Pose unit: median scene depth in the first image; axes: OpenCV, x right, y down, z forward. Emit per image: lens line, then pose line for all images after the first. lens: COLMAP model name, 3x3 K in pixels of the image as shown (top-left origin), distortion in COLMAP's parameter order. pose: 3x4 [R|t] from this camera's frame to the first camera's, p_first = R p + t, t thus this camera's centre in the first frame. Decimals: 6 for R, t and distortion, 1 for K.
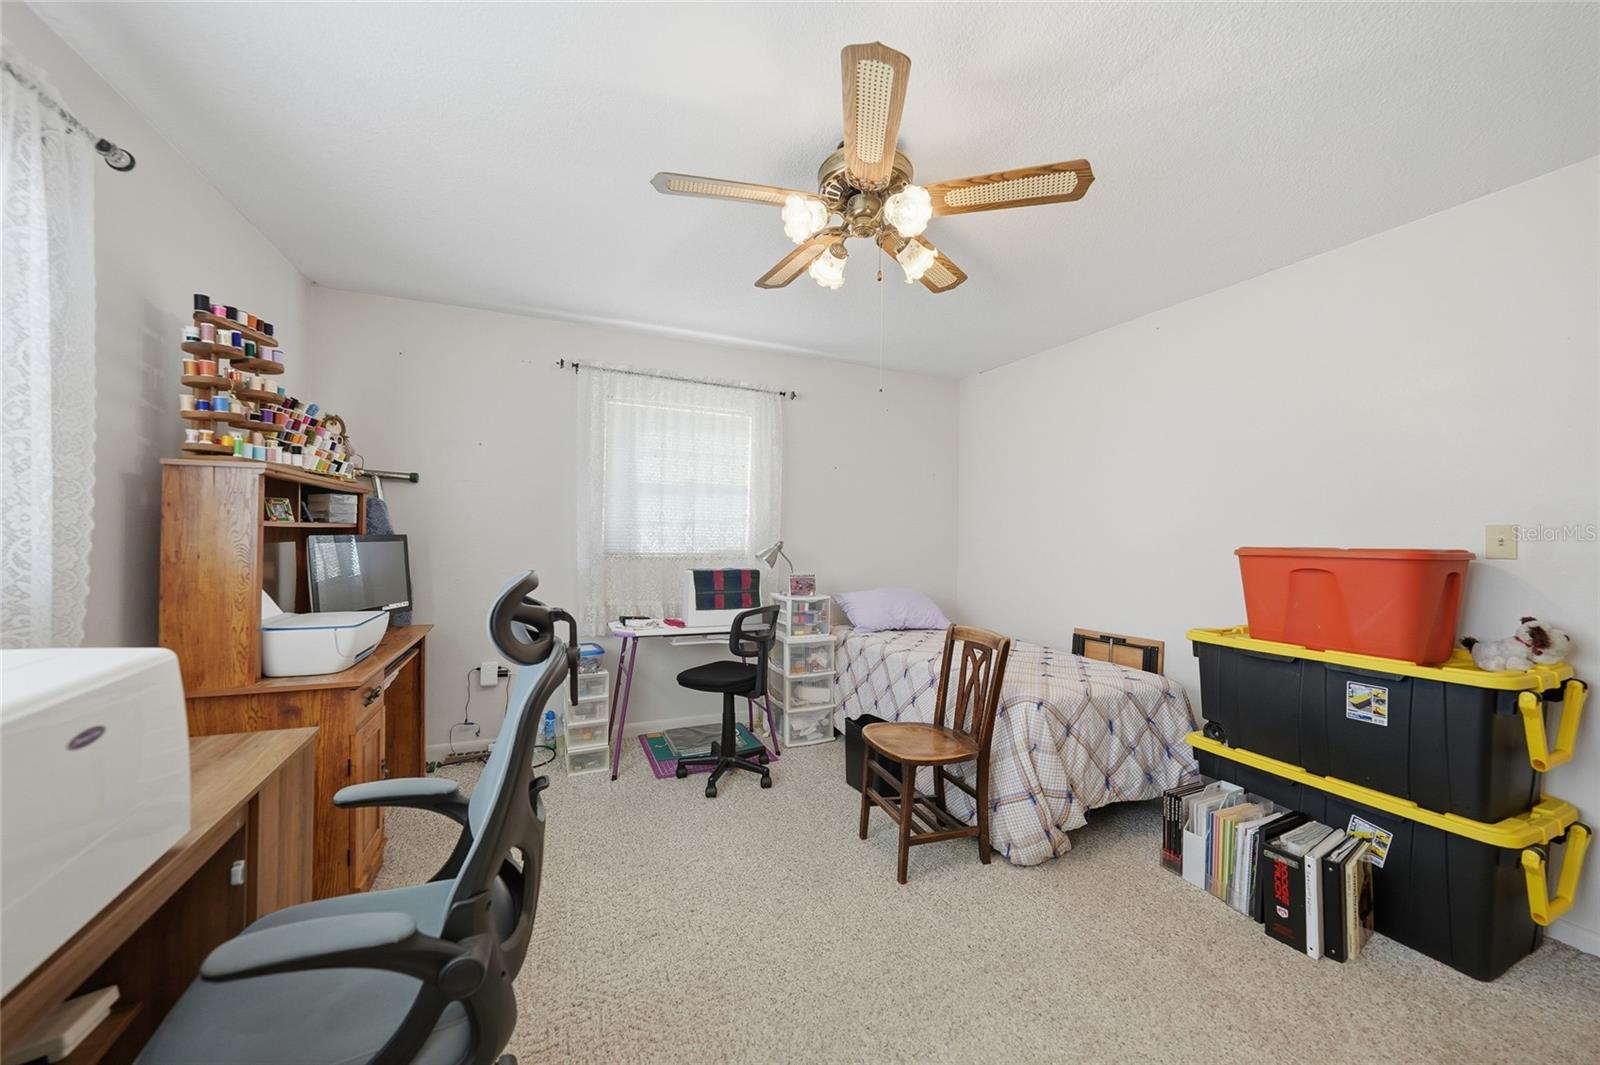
lens RADIAL K [[566.3, 0, 790.5], [0, 566.3, 538.3], [0, 0, 1]] dist [-0.024853, 0.005489]
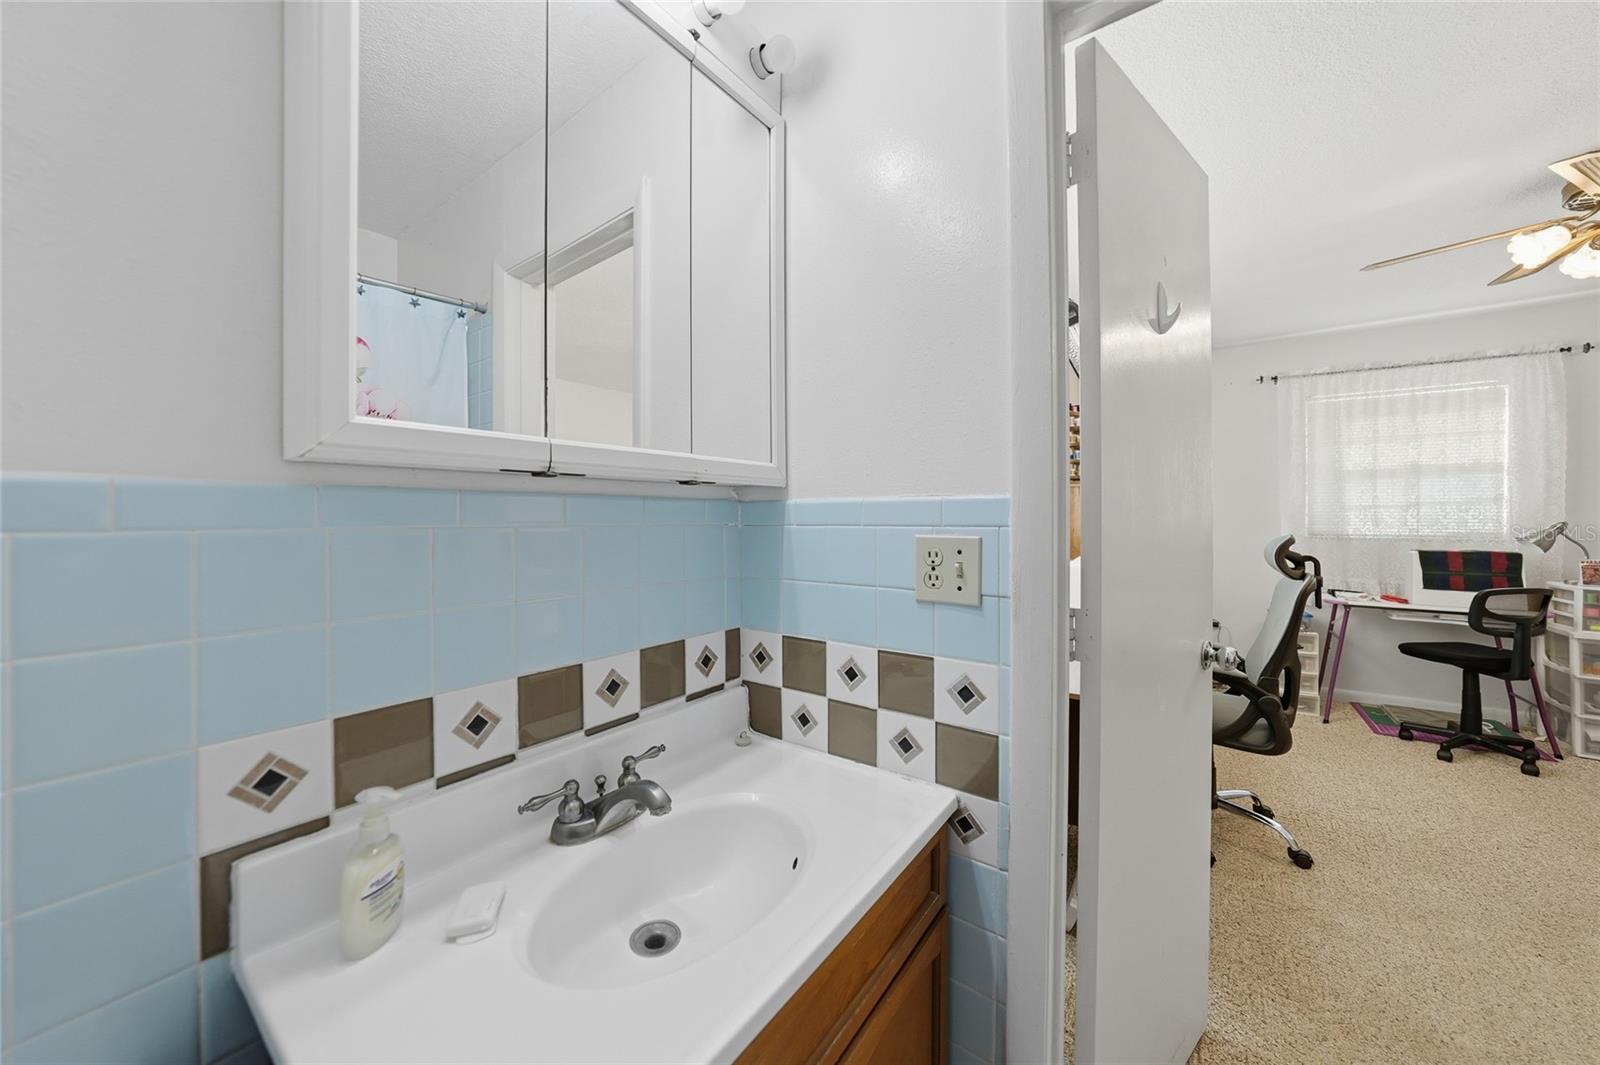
lens RADIAL K [[566.3, 0, 803.5], [0, 566.3, 517.1], [0, 0, 1]] dist [-0.024853, 0.005489]
pose [[0.524522, -0.019336, -0.851177, 0.100711], [0.005736, 0.999800, -0.019177, 0.007603], [0.851378, 0.005176, 0.524528, -0.488892]]
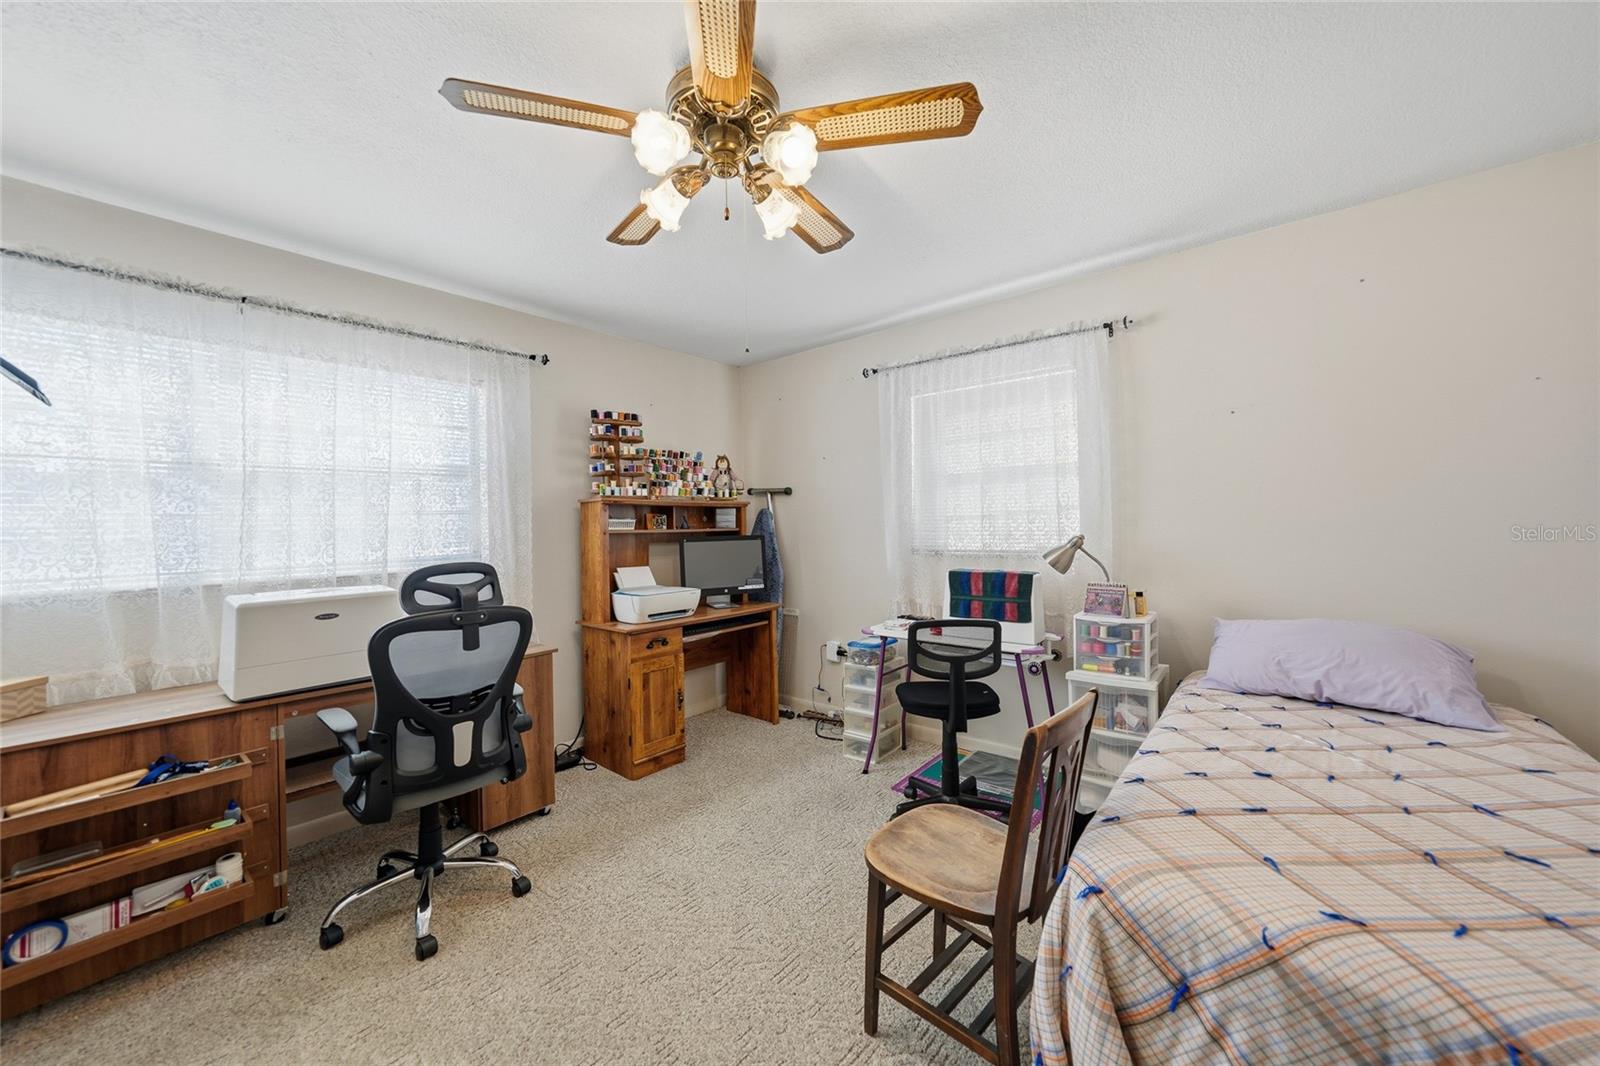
lens RADIAL K [[566.3, 0, 793.0], [0, 566.3, 529.6], [0, 0, 1]] dist [-0.024853, 0.005489]
pose [[0.466729, -0.021592, -0.884137, 0.480751], [0.018876, 0.999717, -0.014450, 0.000891], [0.884199, -0.009944, 0.467004, 0.373100]]
